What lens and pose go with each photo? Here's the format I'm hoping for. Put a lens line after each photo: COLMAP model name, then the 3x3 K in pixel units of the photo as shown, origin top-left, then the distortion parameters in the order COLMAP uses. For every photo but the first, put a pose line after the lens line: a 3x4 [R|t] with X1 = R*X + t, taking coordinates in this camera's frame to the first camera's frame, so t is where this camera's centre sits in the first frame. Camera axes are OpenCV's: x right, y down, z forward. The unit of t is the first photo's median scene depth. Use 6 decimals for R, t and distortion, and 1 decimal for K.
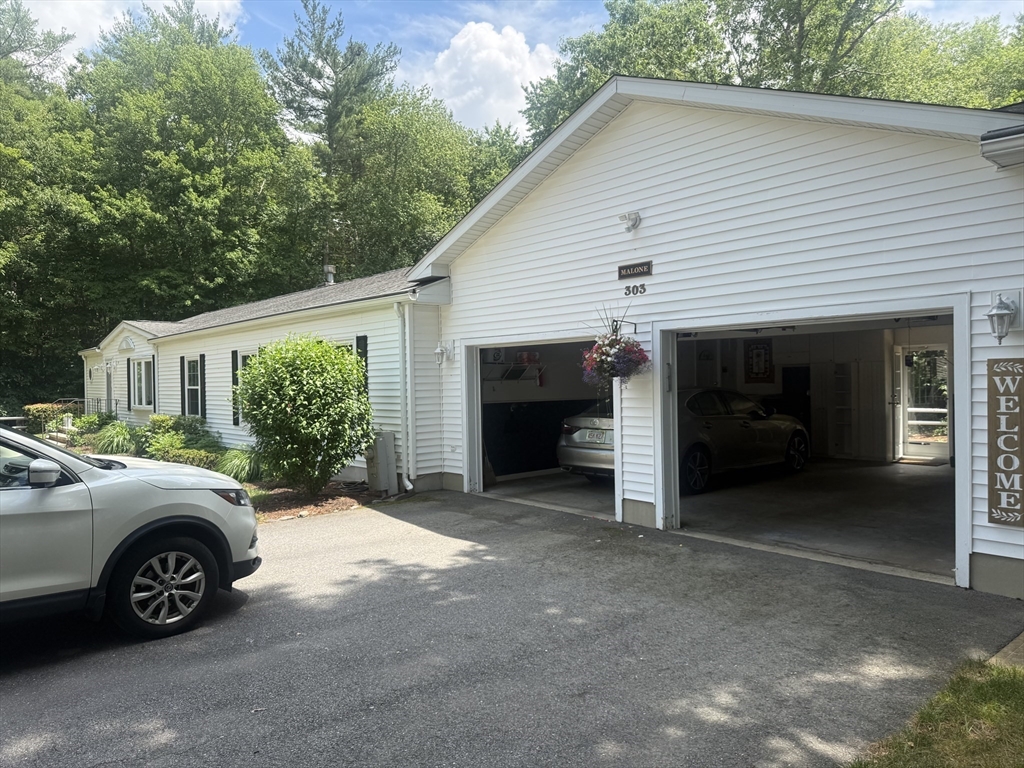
lens RADIAL K [[740.1, 0, 484.8], [0, 740.1, 401.5], [0, 0, 1]] dist [0.103103, -0.139782]
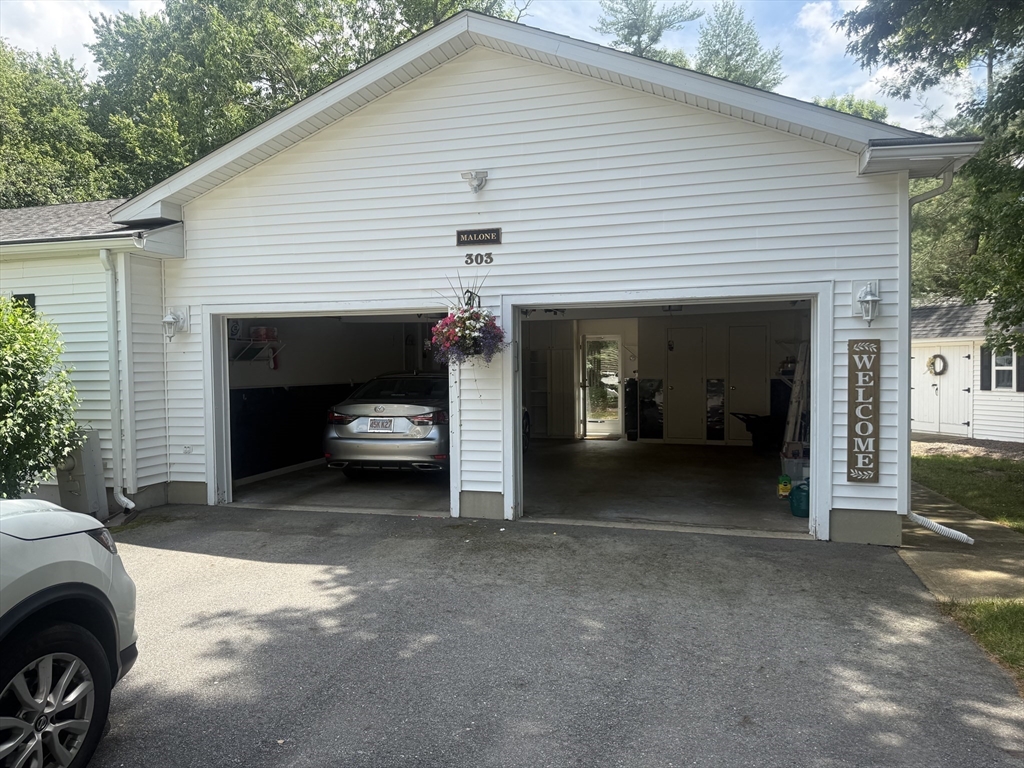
lens RADIAL K [[740.1, 0, 484.8], [0, 740.1, 401.5], [0, 0, 1]] dist [0.103103, -0.139782]
pose [[0.821724, -0.017875, 0.569606, -0.362618], [0.012234, 0.999831, 0.013727, 0.012638], [-0.569755, -0.004312, 0.821804, 0.301068]]
